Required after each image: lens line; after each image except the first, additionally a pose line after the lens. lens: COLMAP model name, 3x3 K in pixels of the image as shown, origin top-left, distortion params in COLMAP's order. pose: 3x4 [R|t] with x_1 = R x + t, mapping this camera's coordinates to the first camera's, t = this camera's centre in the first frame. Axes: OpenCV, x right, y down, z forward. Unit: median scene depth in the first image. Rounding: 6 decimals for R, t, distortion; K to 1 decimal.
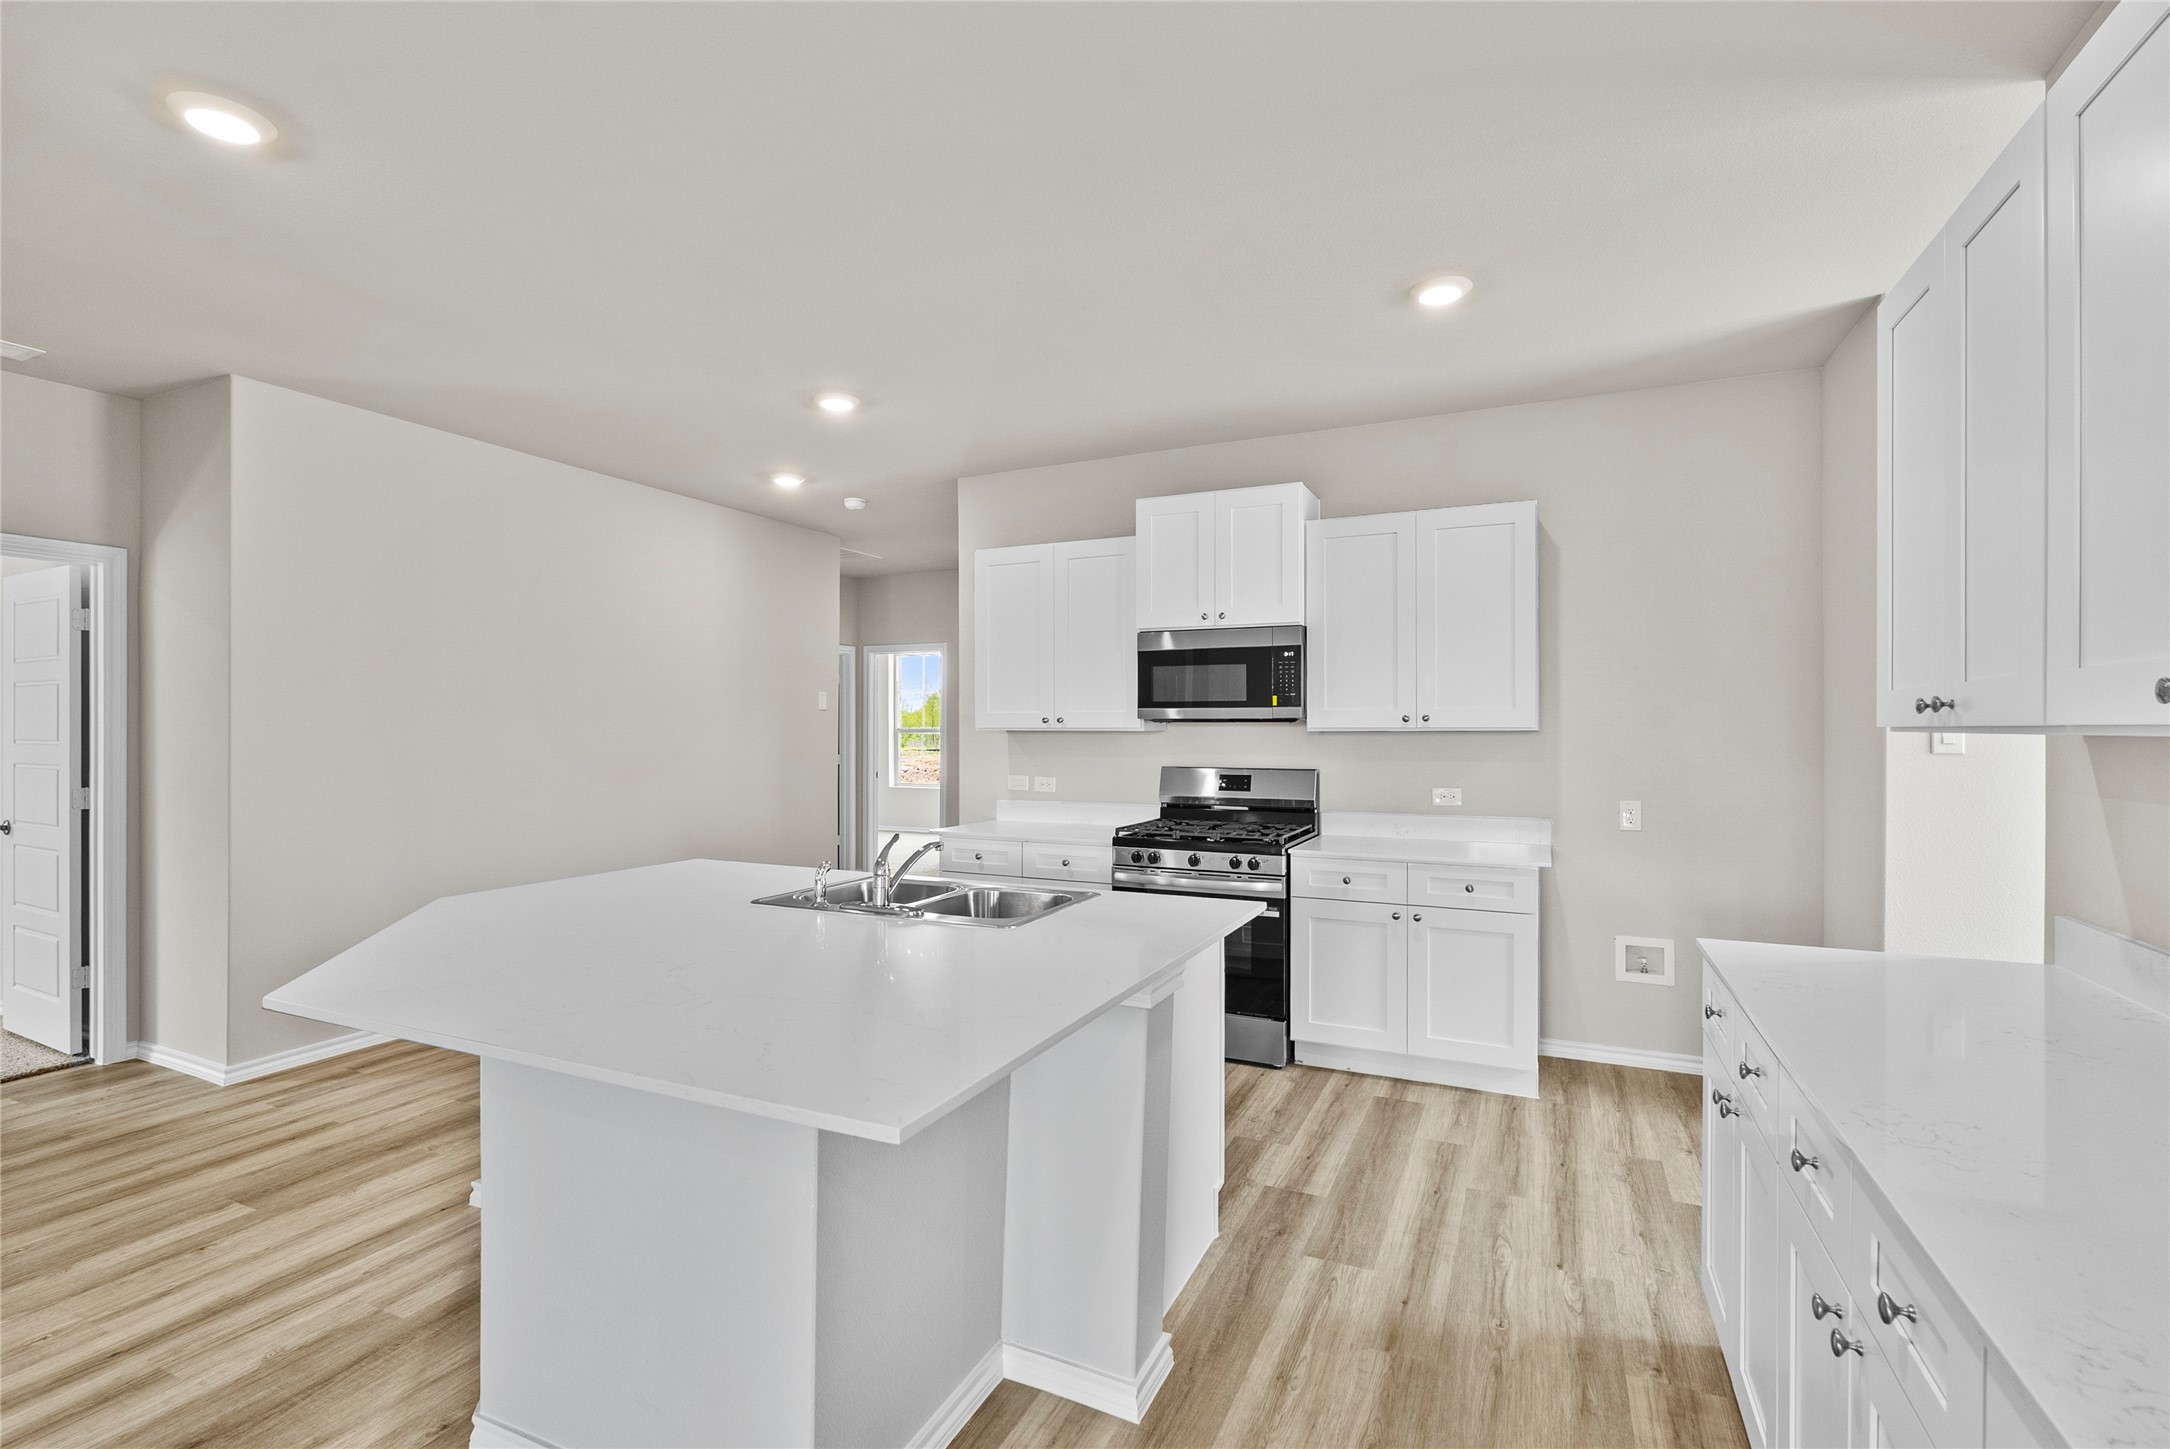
lens RADIAL K [[964.2, 0, 1086.0], [0, 964.2, 719.8], [0, 0, 1]] dist [-0.001117, -0.000003]
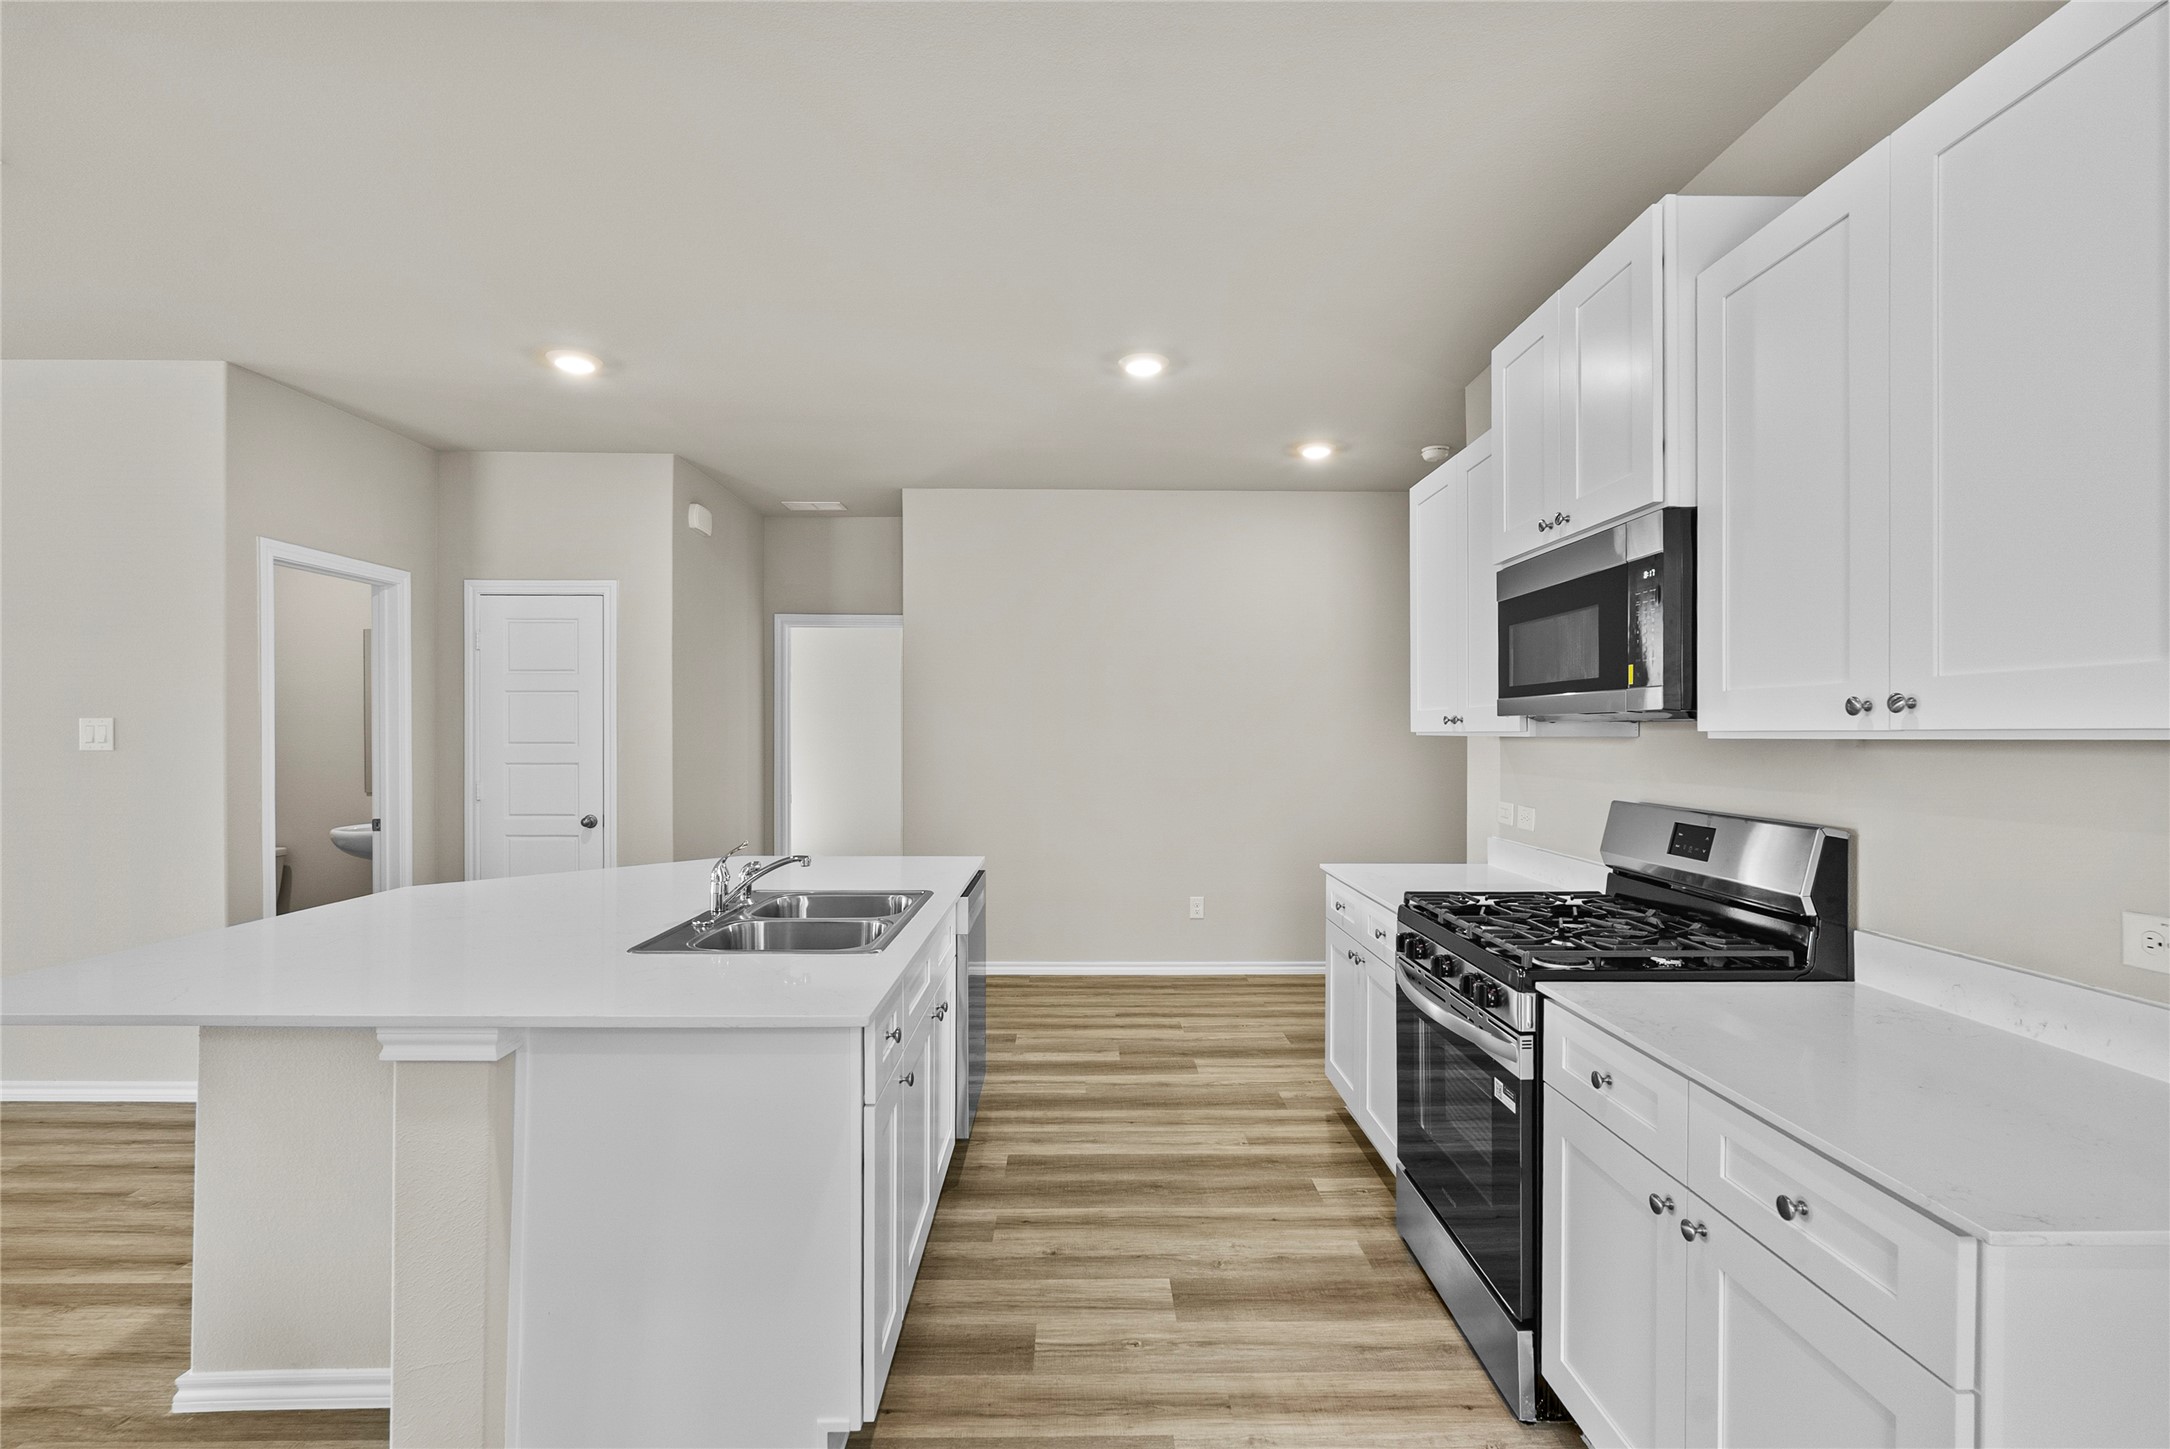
lens RADIAL K [[903.9, 0, 1091.7], [0, 903.9, 736.5], [0, 0, 1]] dist [-0.001150, -0.000149]
pose [[0.448313, 0.010766, -0.893812, 0.444539], [0.001093, 0.999920, 0.012593, 0.004646], [0.893876, -0.006623, 0.448265, 0.519805]]
